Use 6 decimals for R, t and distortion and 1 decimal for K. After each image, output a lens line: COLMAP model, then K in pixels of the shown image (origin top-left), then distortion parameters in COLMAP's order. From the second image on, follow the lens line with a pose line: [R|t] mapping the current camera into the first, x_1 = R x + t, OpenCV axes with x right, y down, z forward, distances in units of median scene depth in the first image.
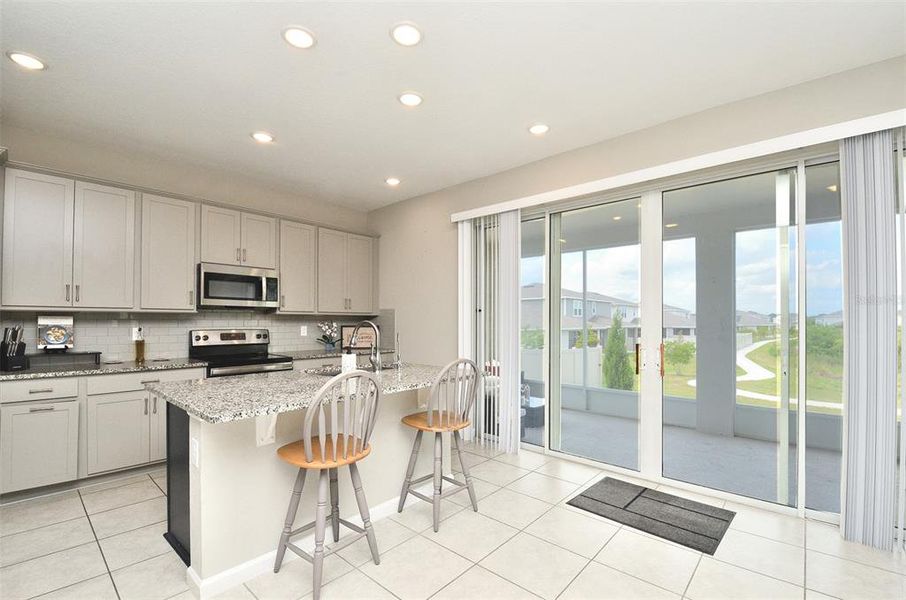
lens RADIAL K [[395.0, 0, 457.5], [0, 395.0, 317.2], [0, 0, 1]] dist [0.010368, -0.018460]
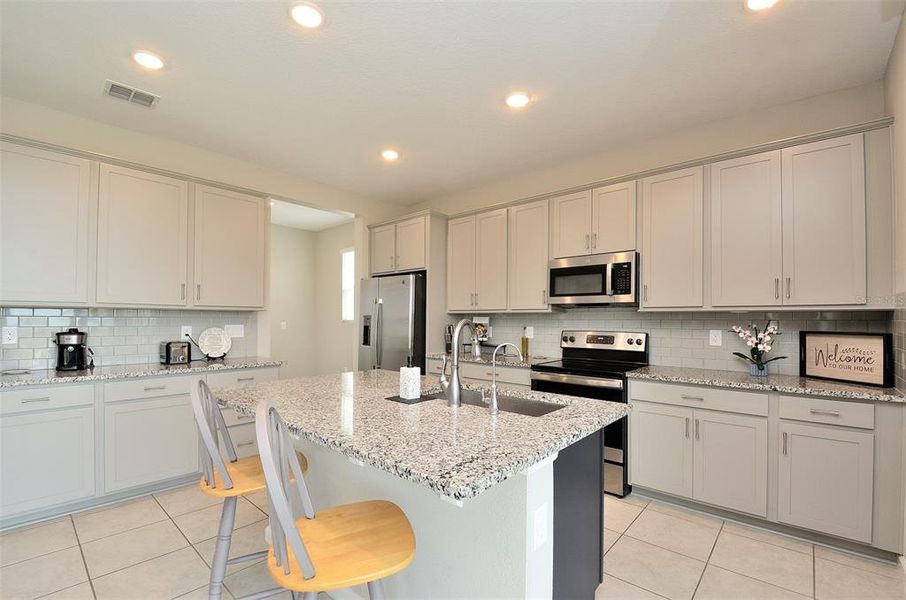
lens RADIAL K [[395.0, 0, 457.5], [0, 395.0, 317.2], [0, 0, 1]] dist [0.010368, -0.018460]
pose [[0.011822, -0.004795, -0.999919, 0.280444], [0.004841, 0.999977, -0.004738, 0.004064], [0.999918, -0.004784, 0.011845, 0.722305]]
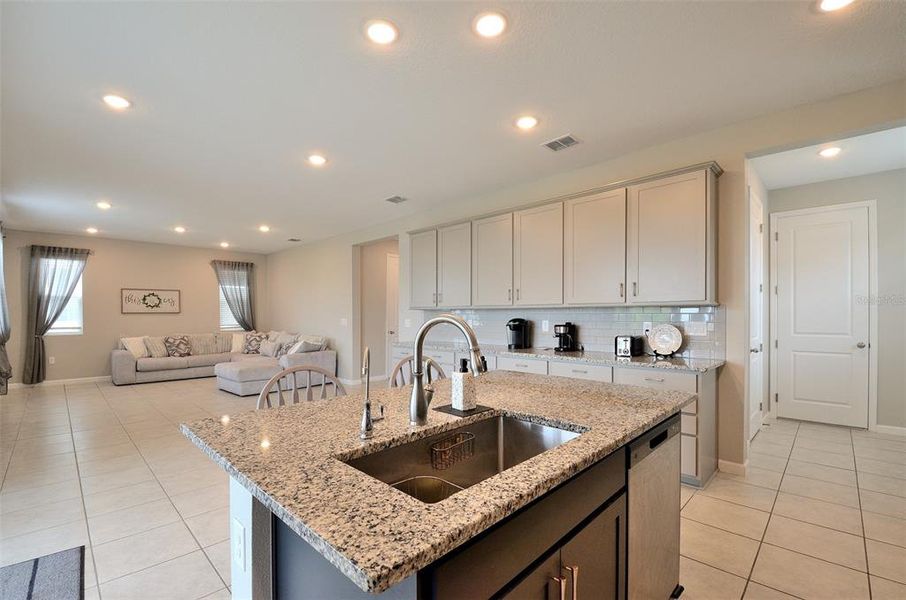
lens RADIAL K [[395.0, 0, 457.5], [0, 395.0, 317.2], [0, 0, 1]] dist [0.010368, -0.018460]
pose [[-0.999091, 0.001346, 0.042612, -0.201058], [0.001249, 0.999997, -0.002321, 0.007748], [-0.042614, -0.002265, -0.999089, 1.066042]]
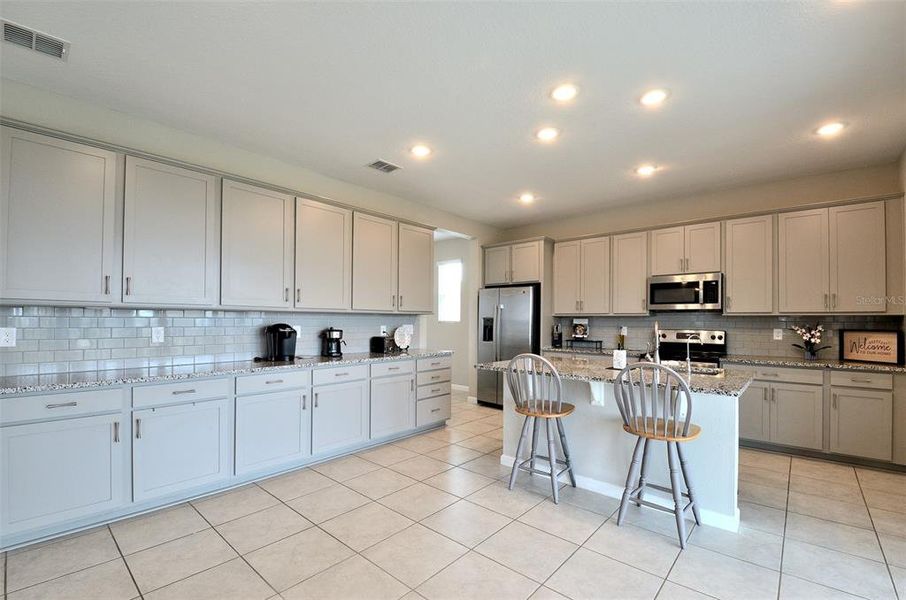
lens RADIAL K [[395.0, 0, 457.5], [0, 395.0, 317.2], [0, 0, 1]] dist [0.010368, -0.018460]
pose [[0.011523, -0.007789, -0.999903, 0.589792], [0.003045, 0.999965, -0.007754, 0.001705], [0.999929, -0.002955, 0.011546, 0.342763]]
